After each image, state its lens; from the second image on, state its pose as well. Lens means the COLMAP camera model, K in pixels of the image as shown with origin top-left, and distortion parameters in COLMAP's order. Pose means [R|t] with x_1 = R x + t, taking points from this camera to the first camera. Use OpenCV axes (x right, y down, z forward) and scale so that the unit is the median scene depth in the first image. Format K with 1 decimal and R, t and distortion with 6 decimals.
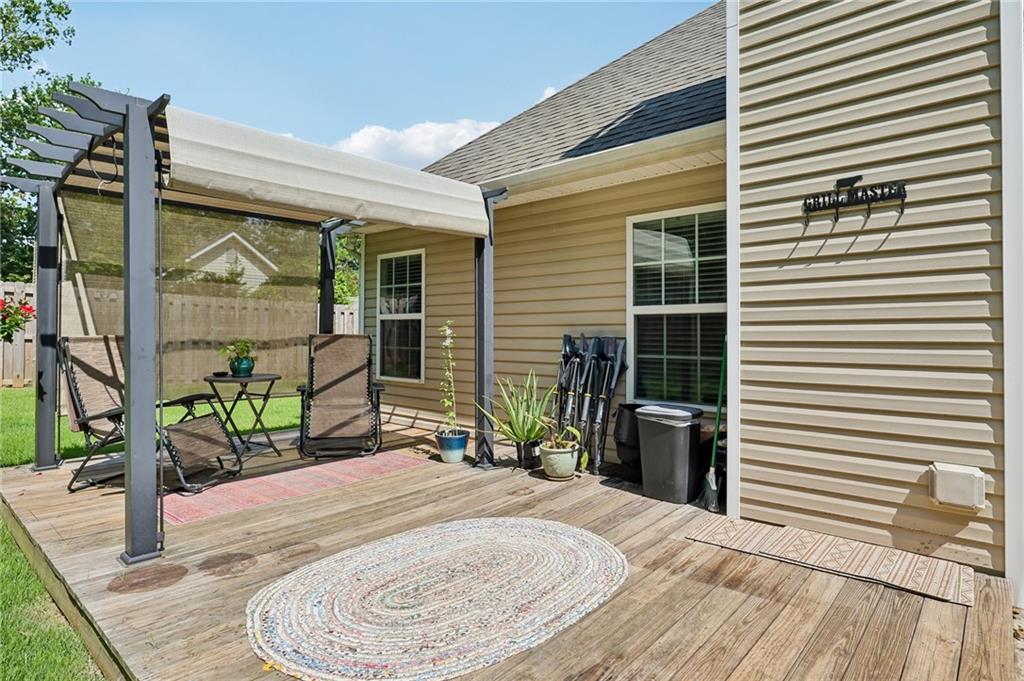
lens RADIAL K [[559.1, 0, 517.6], [0, 559.1, 329.4], [0, 0, 1]] dist [0.000642, -0.000344]
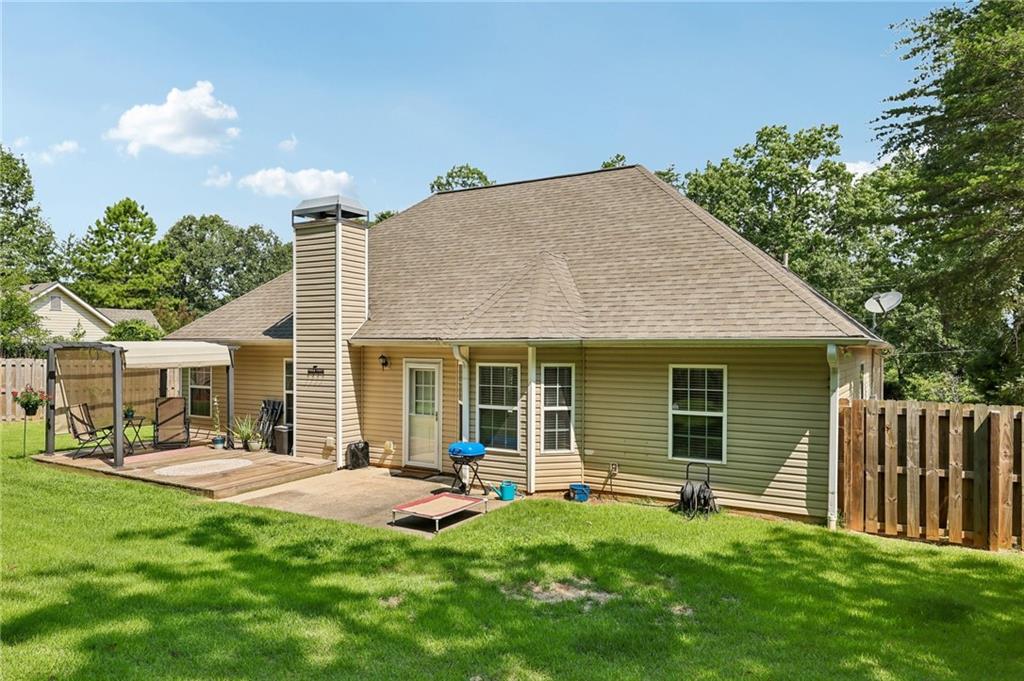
lens RADIAL K [[670.3, 0, 515.9], [0, 670.3, 346.5], [0, 0, 1]] dist [0.004358, 0.002970]
pose [[0.981919, 0.000784, 0.189301, 0.690199], [-0.002120, 0.999974, 0.006855, -0.281403], [-0.189291, -0.007132, 0.981895, -2.467211]]
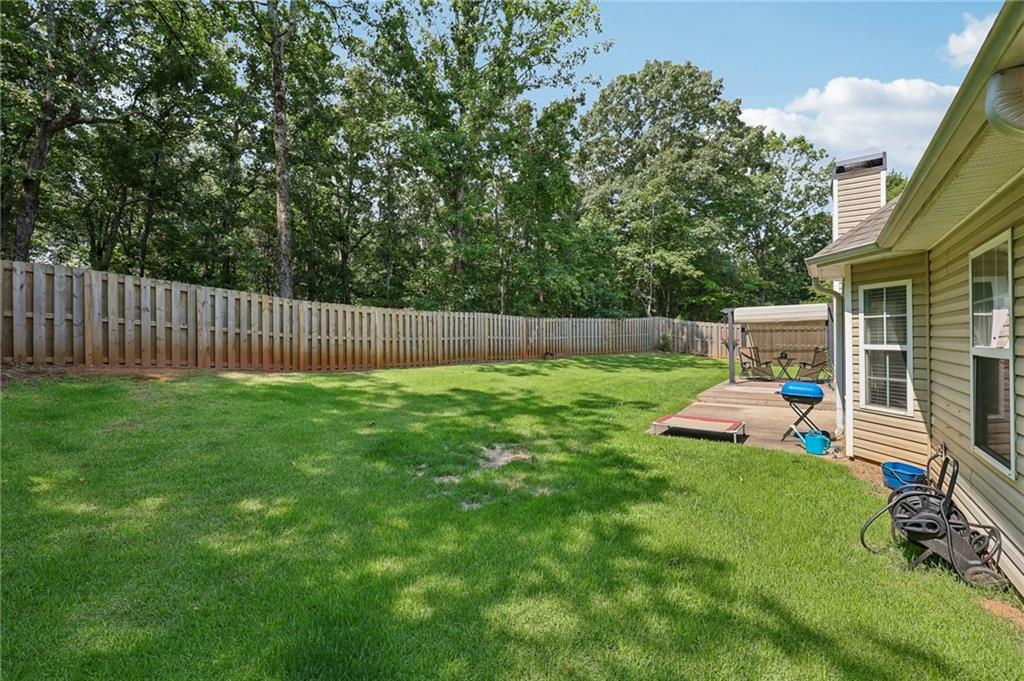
lens RADIAL K [[409.5, 0, 512.3], [0, 409.5, 338.2], [0, 0, 1]] dist [-0.005134, 0.001095]
pose [[0.071876, -0.004060, -0.997405, 2.275008], [0.011657, 0.999927, -0.003231, -0.068739], [0.997345, -0.011394, 0.071918, -1.098854]]
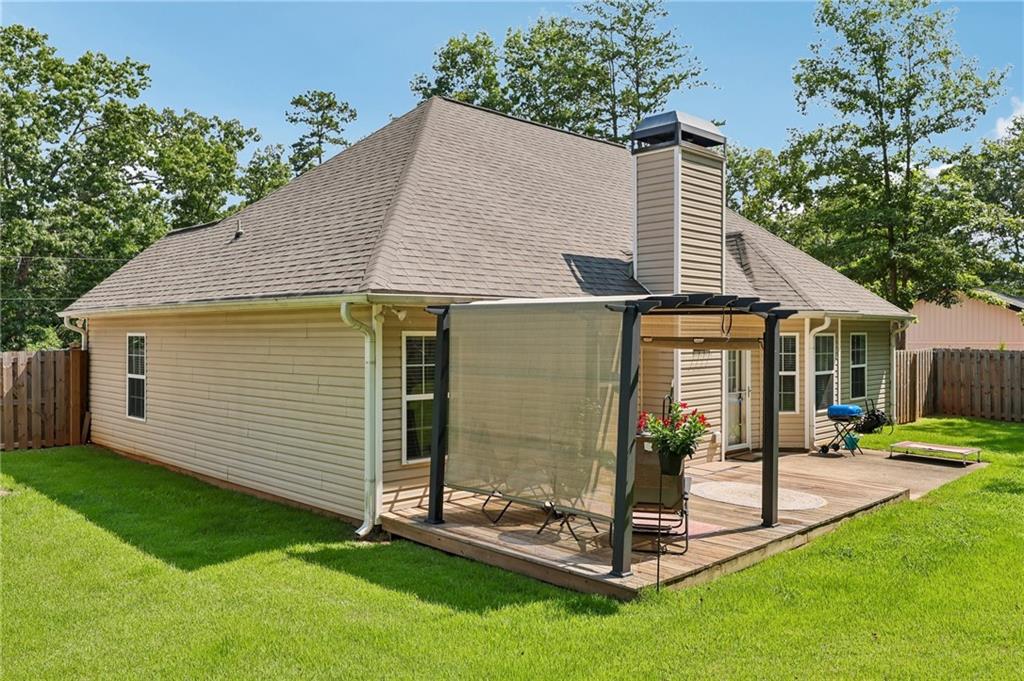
lens RADIAL K [[794.0, 0, 510.2], [0, 794.0, 332.3], [0, 0, 1]] dist [0.003012, -0.008913]
pose [[0.065461, 0.002849, 0.997851, -2.331781], [-0.004710, 0.999986, -0.002546, -0.190605], [-0.997844, -0.004533, 0.065473, 1.119806]]
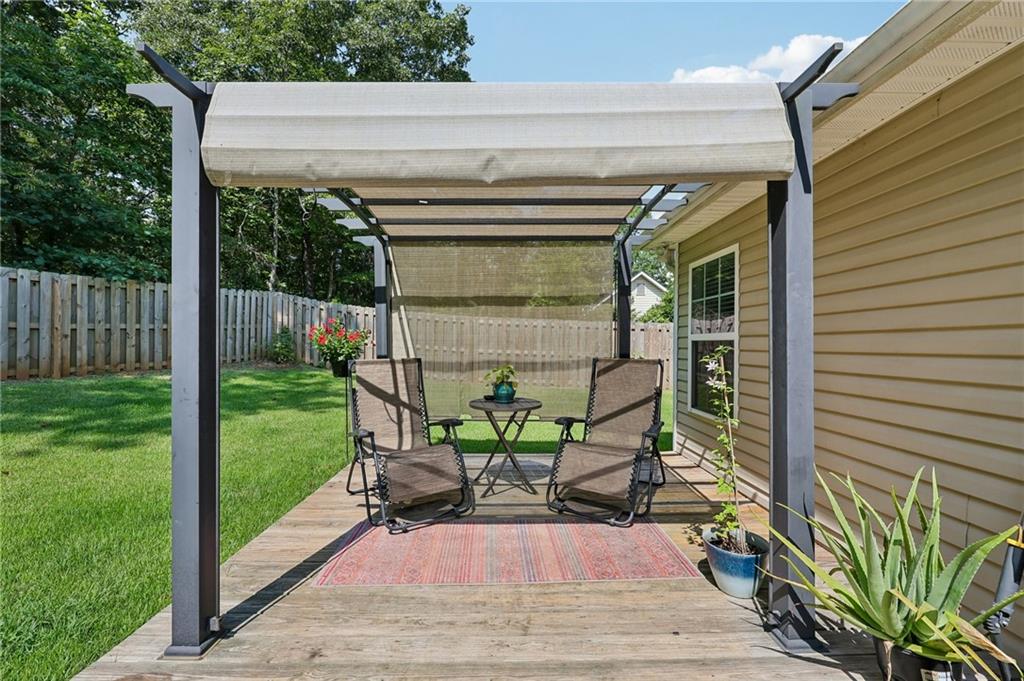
lens RADIAL K [[409.5, 0, 506.5], [0, 409.5, 343.5], [0, 0, 1]] dist [-0.005134, 0.001095]
pose [[0.659986, 0.001302, -0.751277, 0.047249], [-0.001224, 0.999999, 0.000658, -0.019559], [0.751277, 0.000485, 0.659987, 0.572069]]
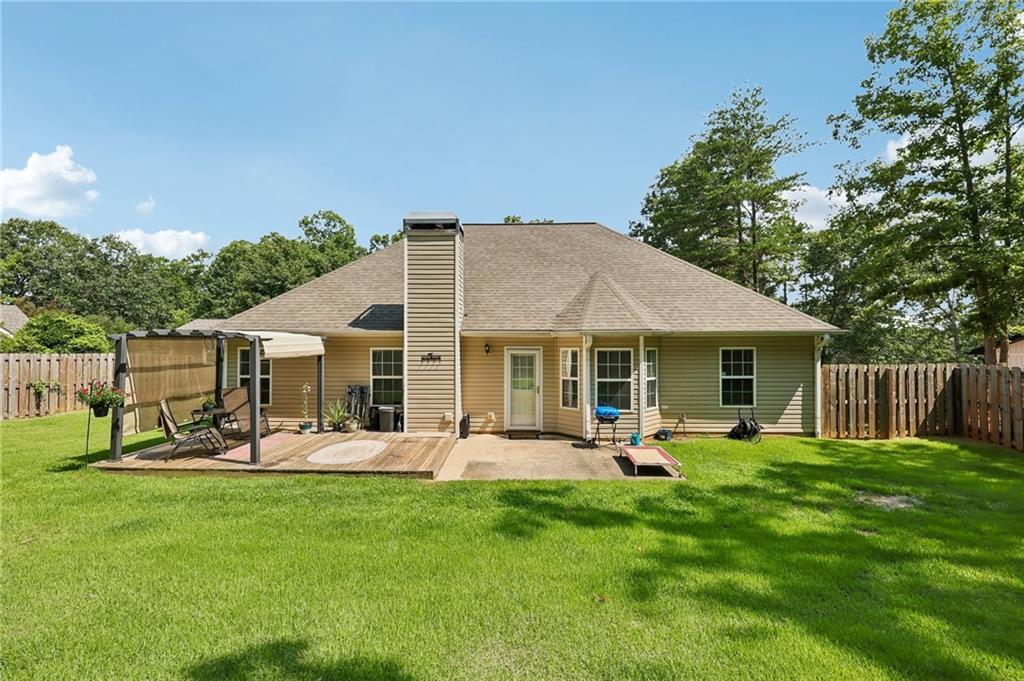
lens RADIAL K [[409.5, 0, 510.0], [0, 409.5, 337.6], [0, 0, 1]] dist [-0.005134, 0.001095]
pose [[0.766514, 0.007448, 0.642185, -0.680379], [-0.001829, 0.999954, -0.009415, -0.234834], [-0.642226, 0.006042, 0.766492, -1.273313]]
